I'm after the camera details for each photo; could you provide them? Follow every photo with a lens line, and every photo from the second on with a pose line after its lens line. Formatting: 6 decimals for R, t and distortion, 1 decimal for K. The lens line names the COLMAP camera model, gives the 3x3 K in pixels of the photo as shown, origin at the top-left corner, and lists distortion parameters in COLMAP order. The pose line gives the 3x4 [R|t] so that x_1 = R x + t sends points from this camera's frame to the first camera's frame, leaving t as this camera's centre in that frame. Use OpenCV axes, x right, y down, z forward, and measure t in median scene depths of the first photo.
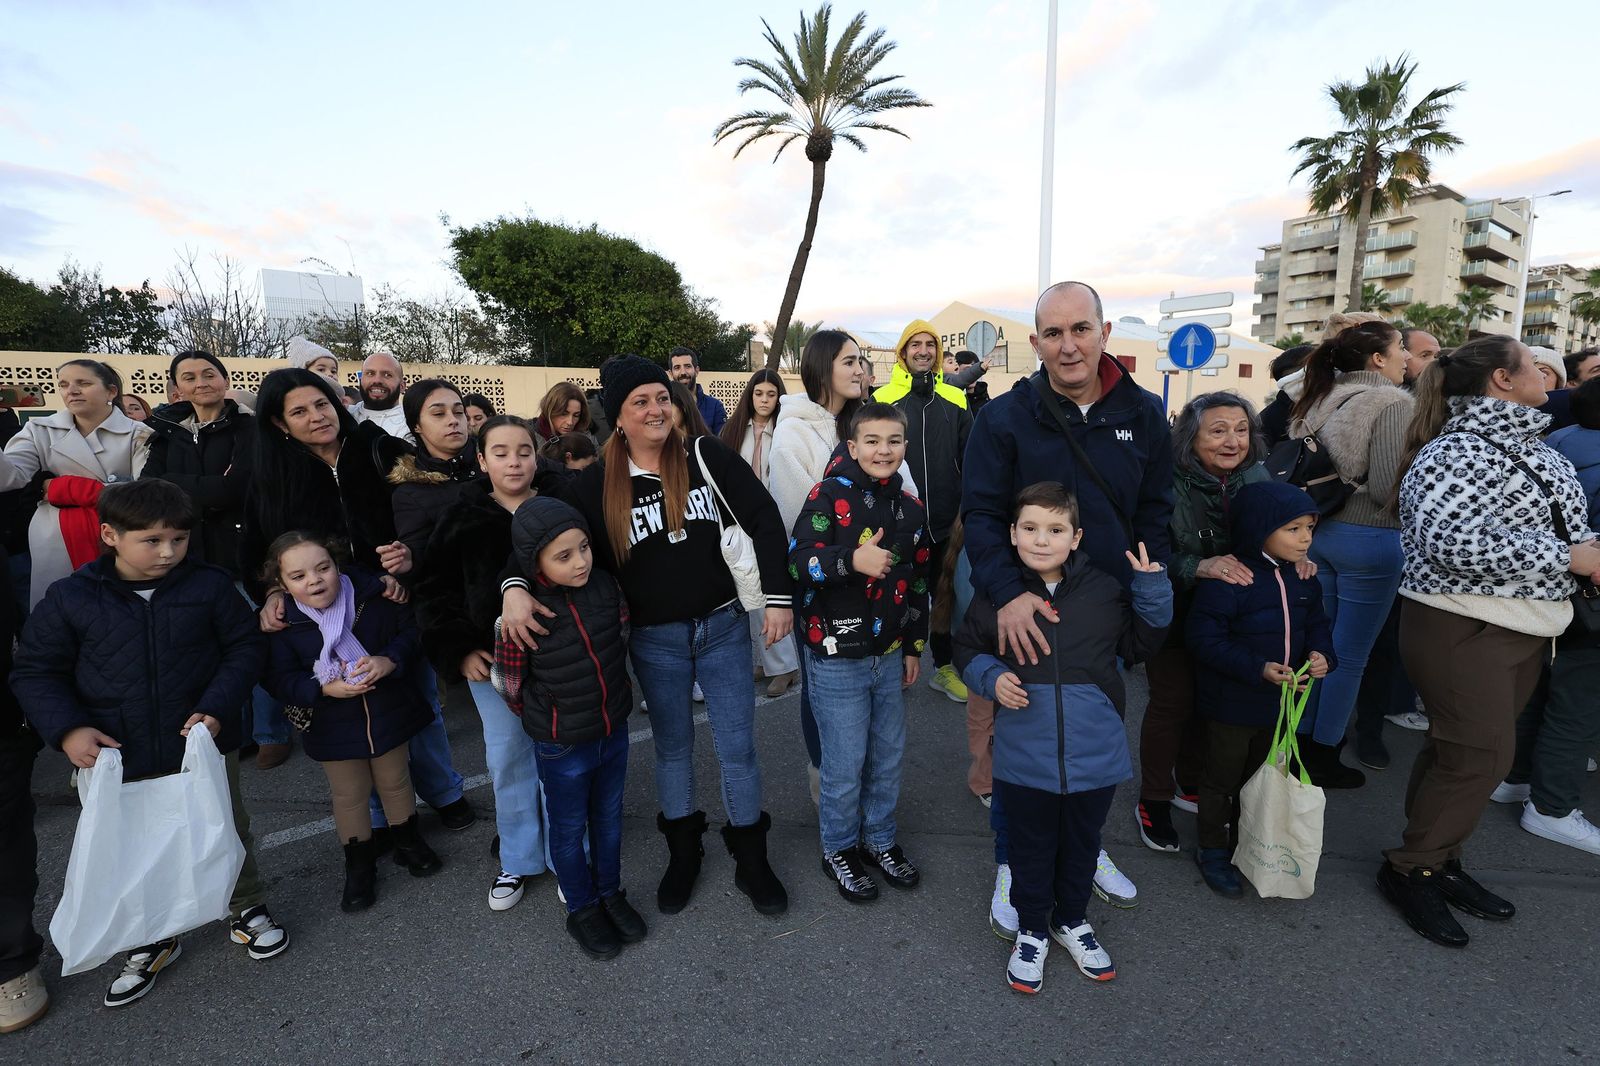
lens RADIAL K [[741.2, 0, 801.8], [0, 741.2, 521.6], [0, 0, 1]] dist [0.001102, -0.000263]
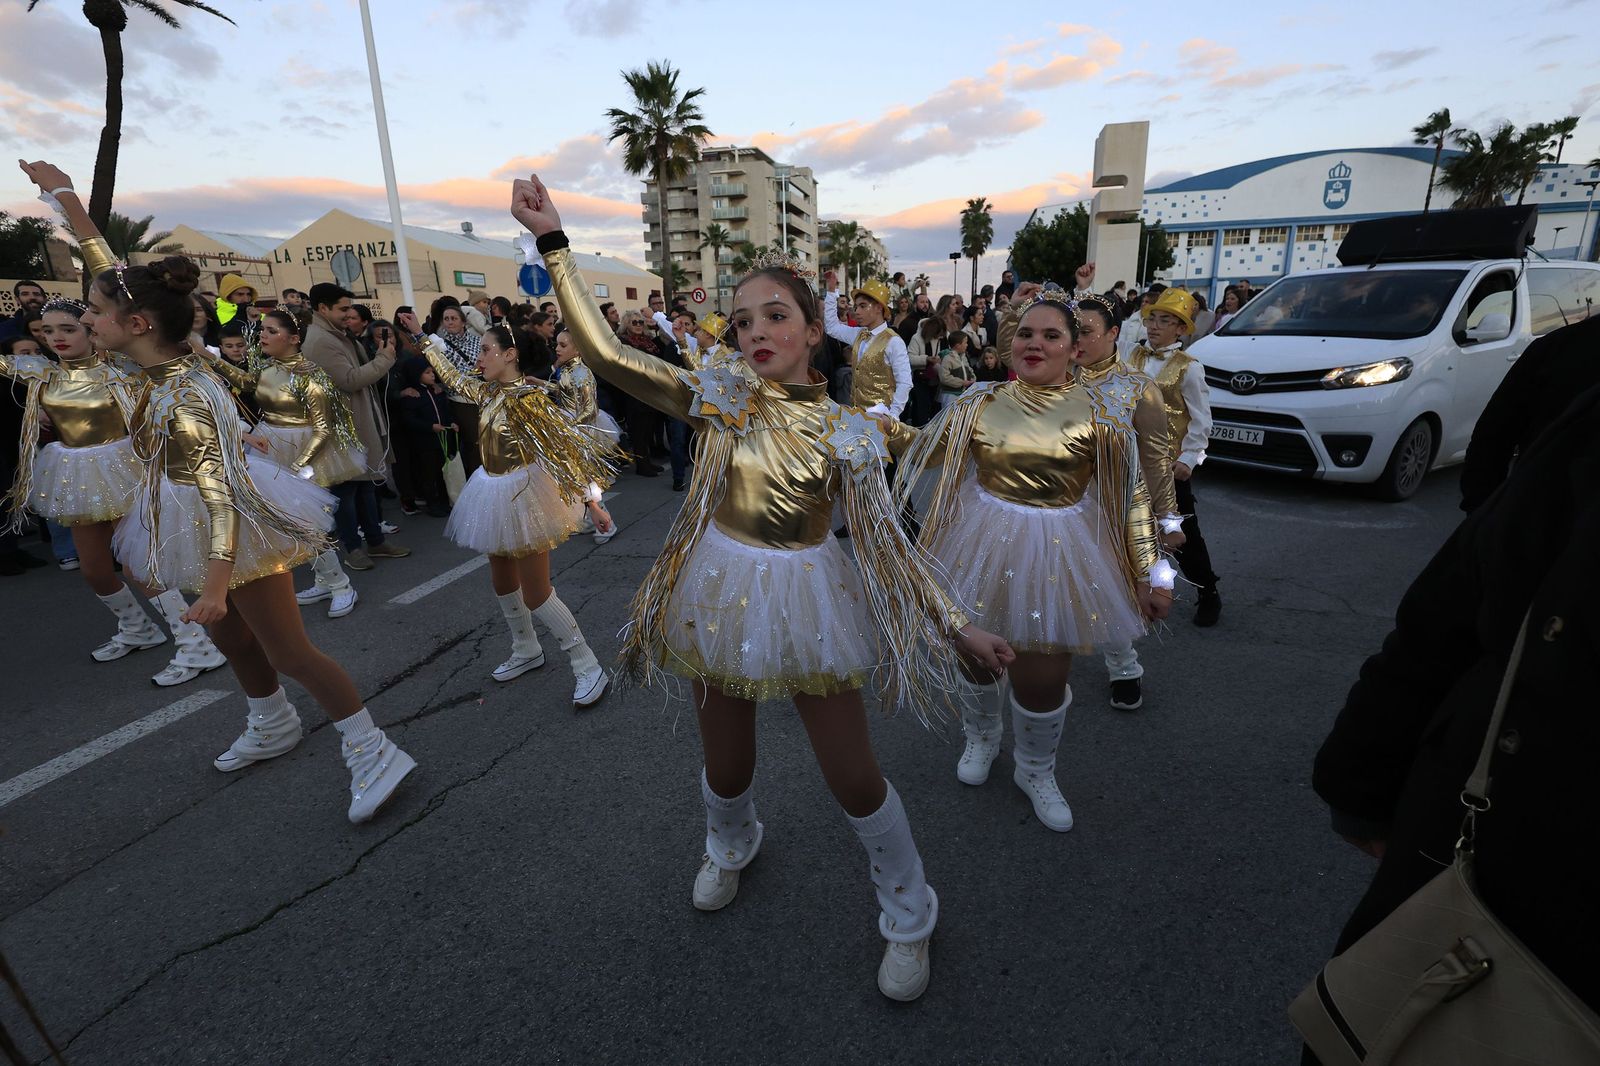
lens RADIAL K [[741.2, 0, 809.3], [0, 741.2, 533.9], [0, 0, 1]] dist [0.001102, -0.000263]
pose [[0.754571, -0.174953, 0.632467, -0.010636], [0.096277, 0.982891, 0.157023, 0.032908], [-0.649117, -0.057593, 0.758505, -0.211710]]
